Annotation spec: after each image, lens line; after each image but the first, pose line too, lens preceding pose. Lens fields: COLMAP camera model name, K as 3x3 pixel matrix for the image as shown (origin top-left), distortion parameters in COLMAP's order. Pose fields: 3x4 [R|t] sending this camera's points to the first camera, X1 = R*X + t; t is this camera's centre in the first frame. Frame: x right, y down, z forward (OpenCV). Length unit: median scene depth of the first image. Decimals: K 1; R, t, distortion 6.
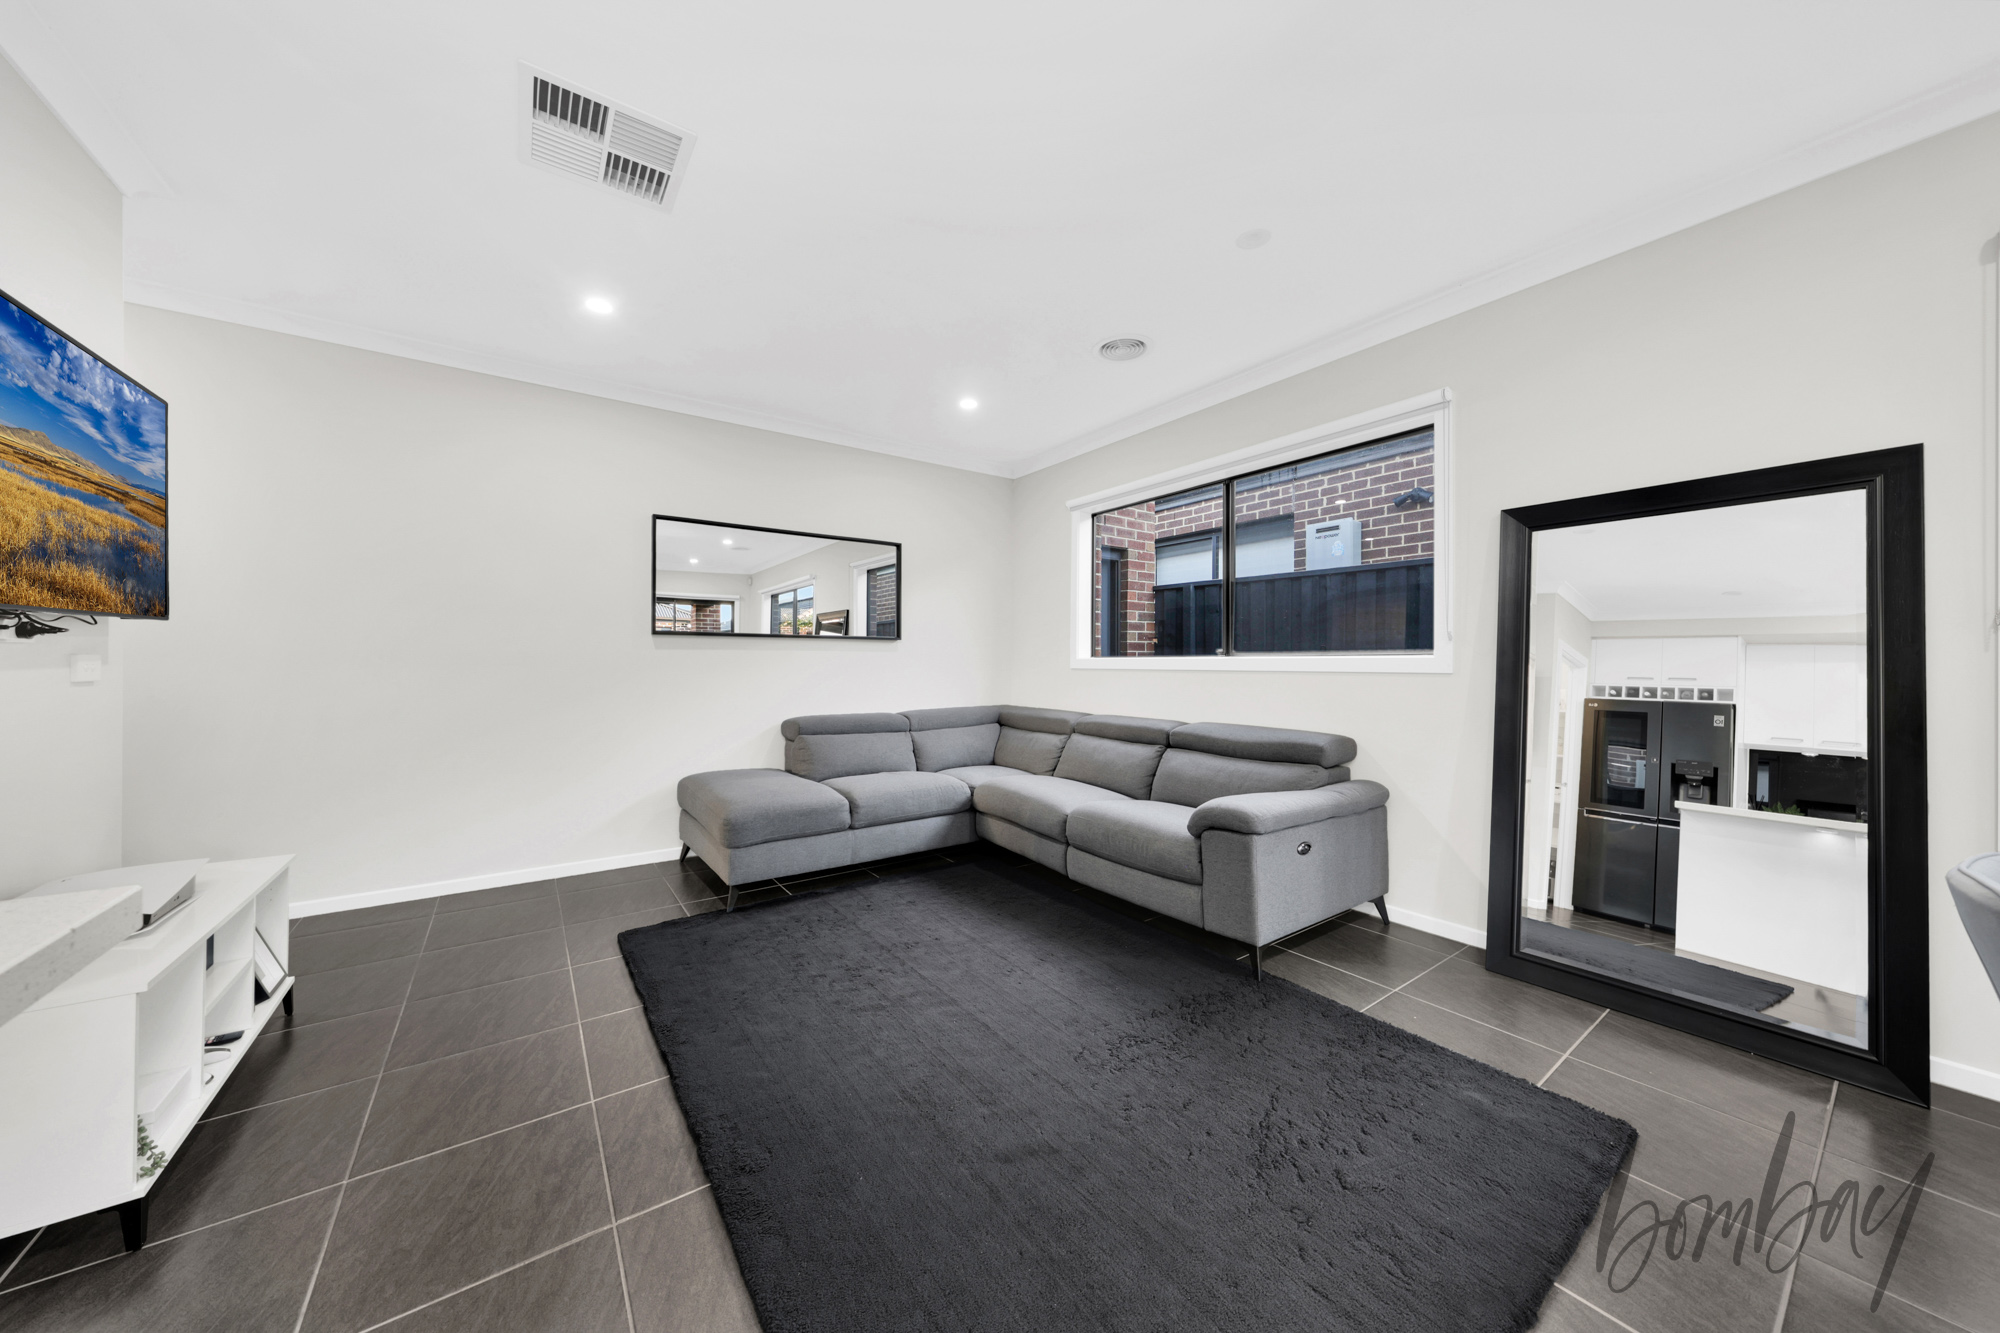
lens RADIAL K [[680.8, 0, 1000.0], [0, 680.8, 666.5], [0, 0, 1]] dist [0.000743, -0.000007]
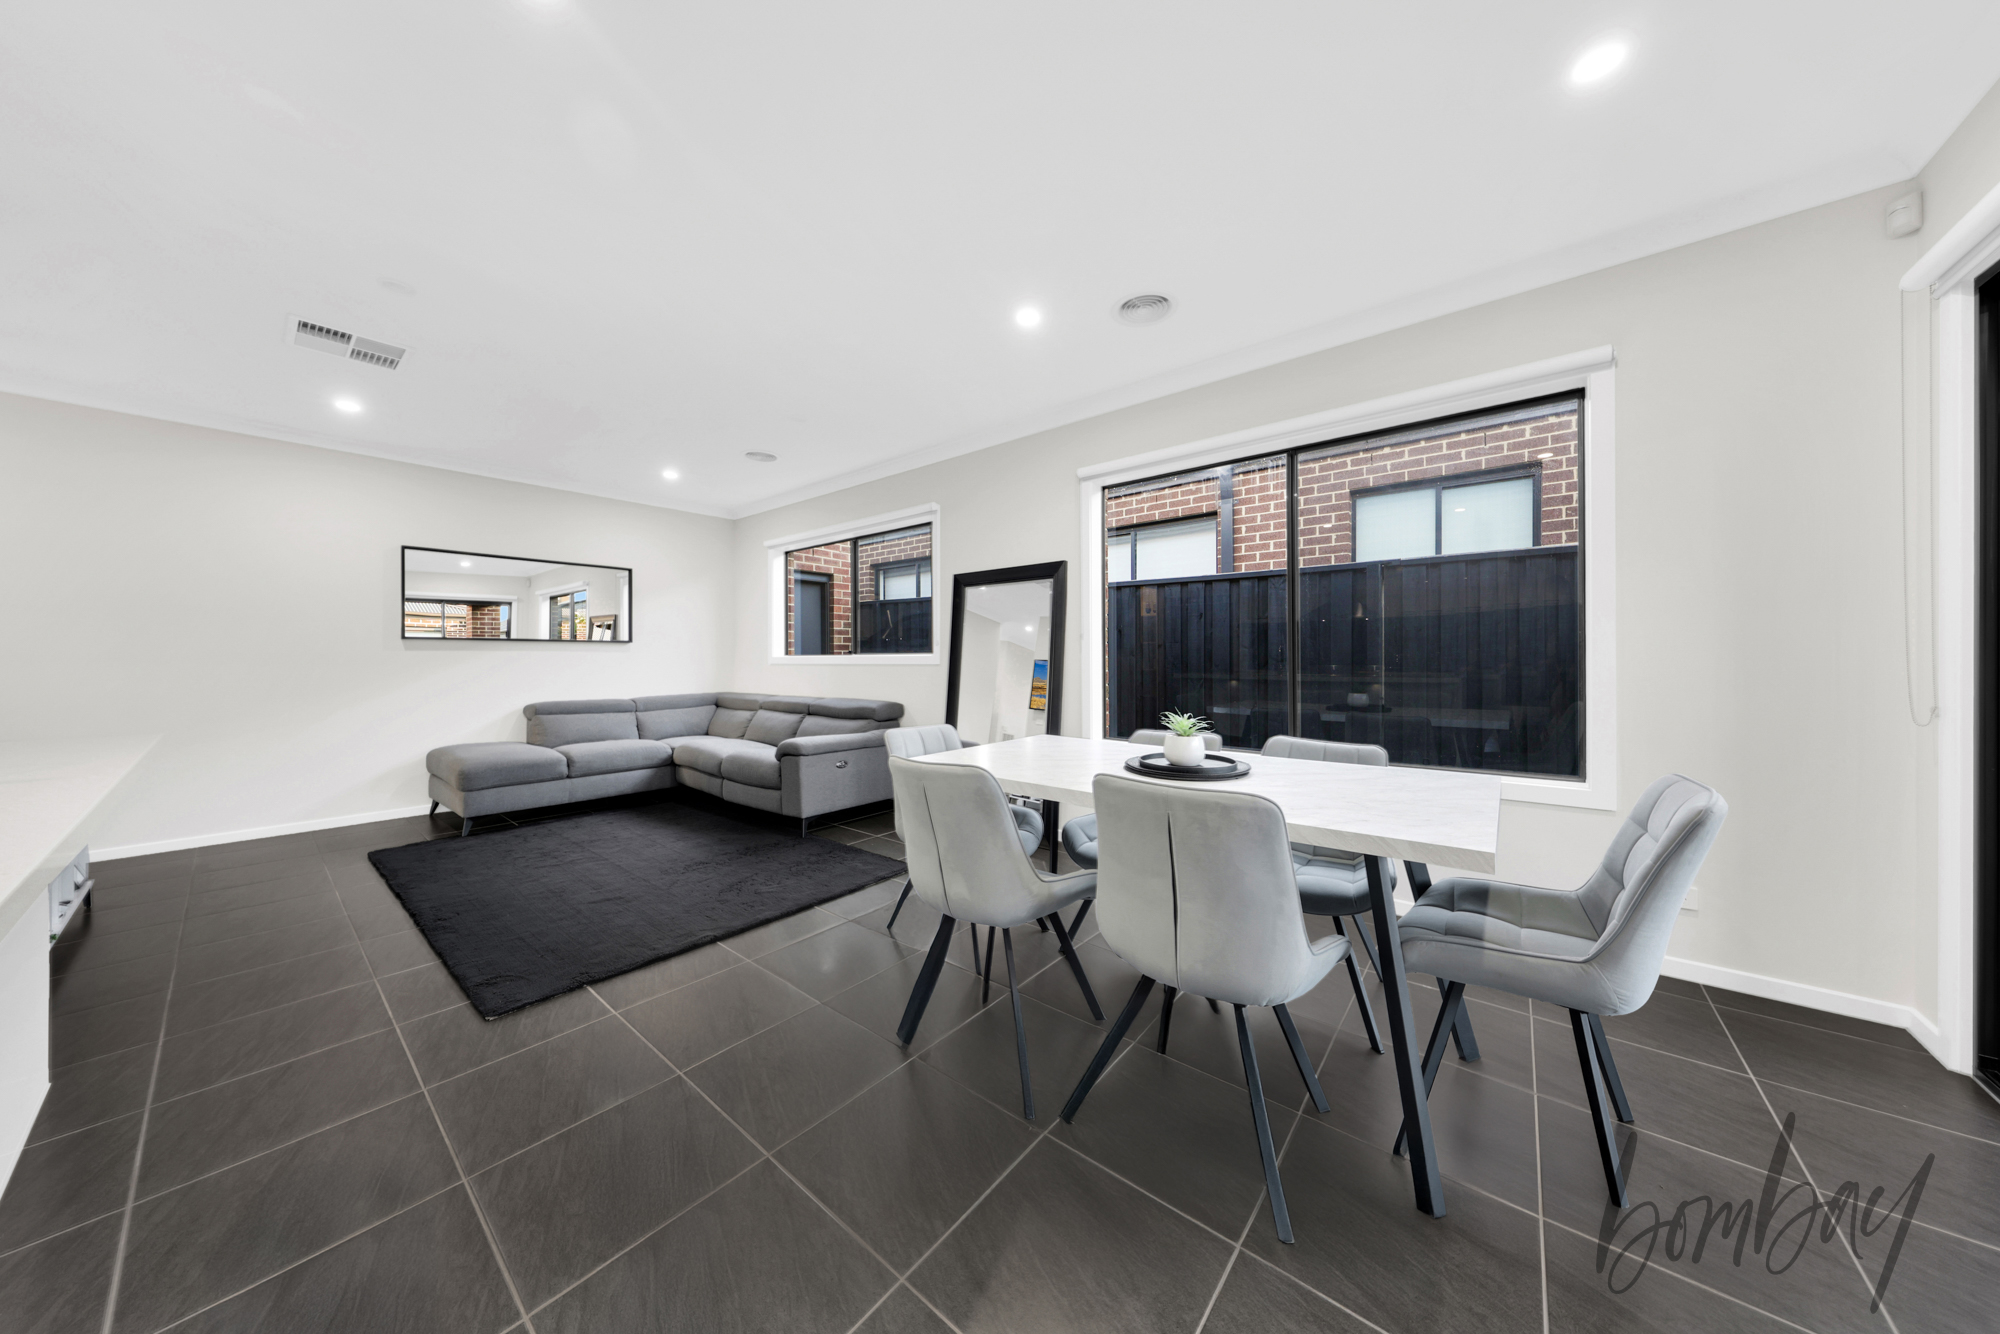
lens RADIAL K [[638.1, 0, 990.1], [0, 638.1, 665.9], [0, 0, 1]] dist [-0.000779, -0.000047]
pose [[0.969168, -0.006879, 0.246304, 0.263602], [0.005948, 0.999972, 0.004522, 0.004932], [-0.246328, -0.002918, 0.969182, -0.431643]]
